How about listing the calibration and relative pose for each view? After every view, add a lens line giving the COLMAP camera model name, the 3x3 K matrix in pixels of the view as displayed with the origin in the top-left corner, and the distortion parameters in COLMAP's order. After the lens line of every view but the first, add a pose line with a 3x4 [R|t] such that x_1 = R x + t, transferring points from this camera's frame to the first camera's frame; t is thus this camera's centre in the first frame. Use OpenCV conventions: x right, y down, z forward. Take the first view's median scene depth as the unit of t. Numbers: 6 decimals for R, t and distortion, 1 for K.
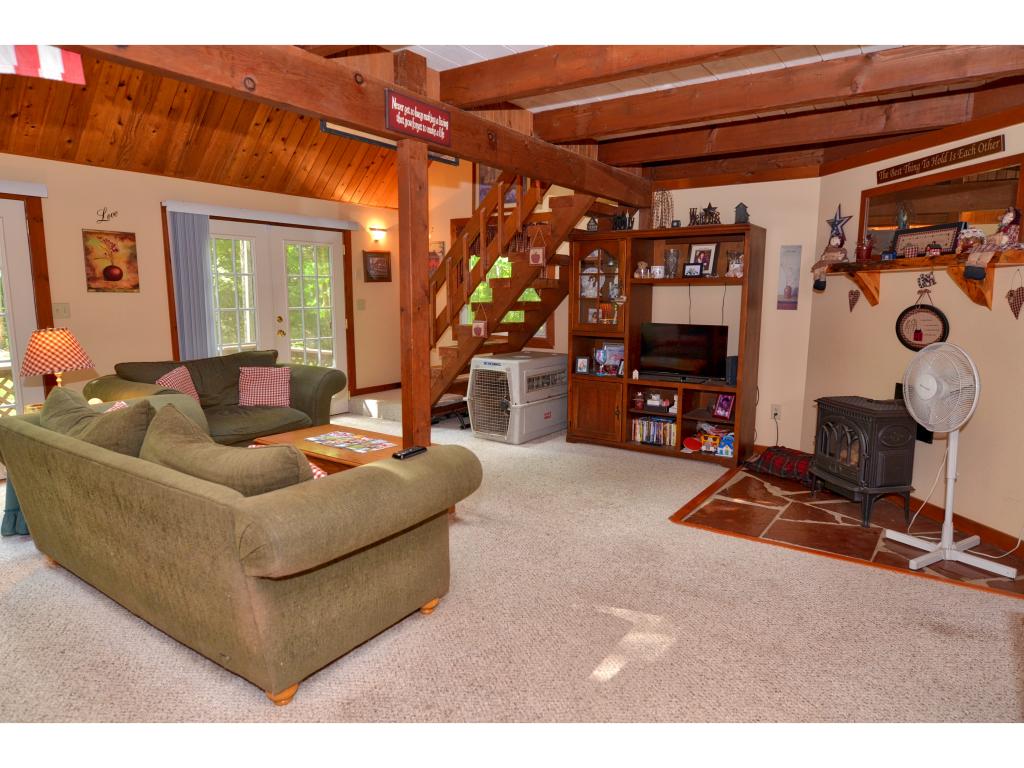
lens RADIAL K [[622.9, 0, 520.1], [0, 622.9, 383.8], [0, 0, 1]] dist [0.000782, -0.001907]
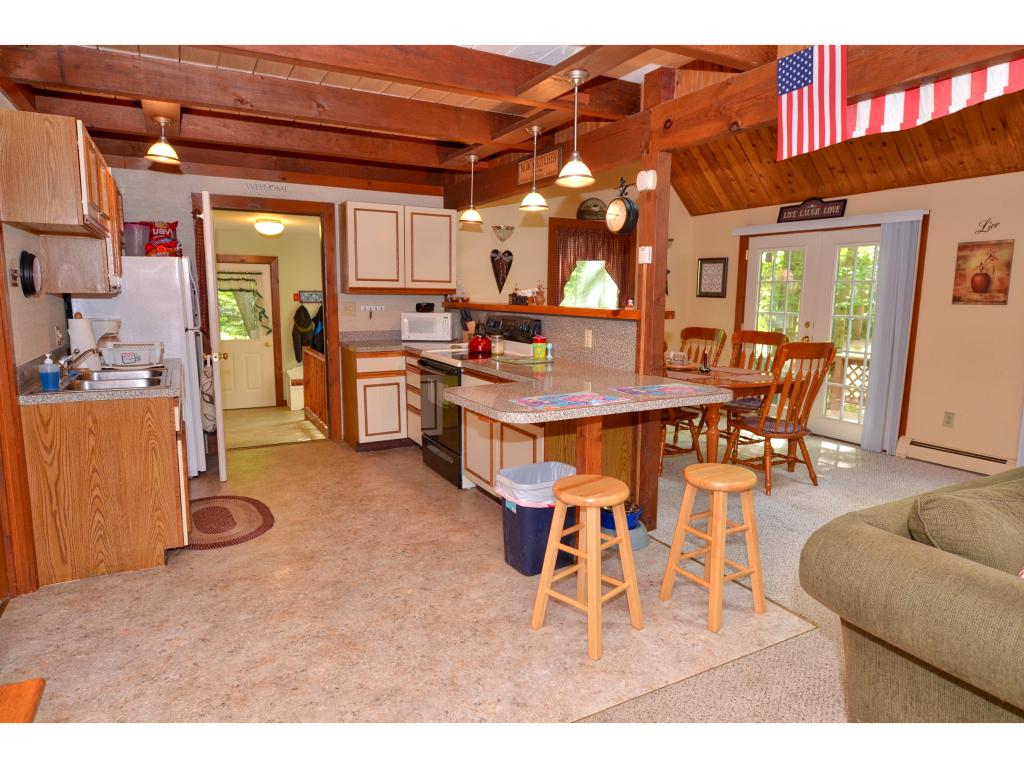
lens RADIAL K [[618.8, 0, 522.9], [0, 618.8, 383.8], [0, 0, 1]] dist [-0.006998, -0.000727]
pose [[-0.450478, 0.119632, -0.884736, 0.222700], [-0.144419, 0.968166, 0.204446, -0.050750], [0.881029, 0.219871, -0.418861, 0.337449]]
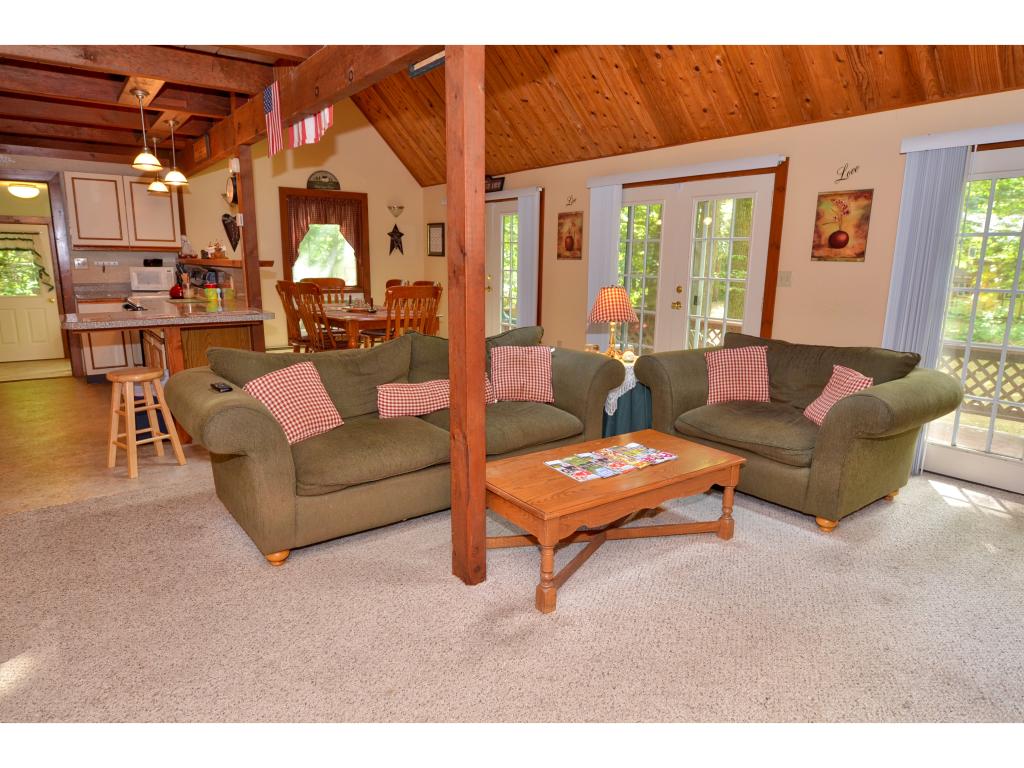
lens RADIAL K [[618.8, 0, 522.9], [0, 618.8, 383.8], [0, 0, 1]] dist [-0.006998, -0.000727]
pose [[-0.311493, 0.177769, -0.933472, 0.335085], [-0.155318, 0.959610, 0.234575, -0.116719], [0.937469, 0.218053, -0.271301, 0.859152]]
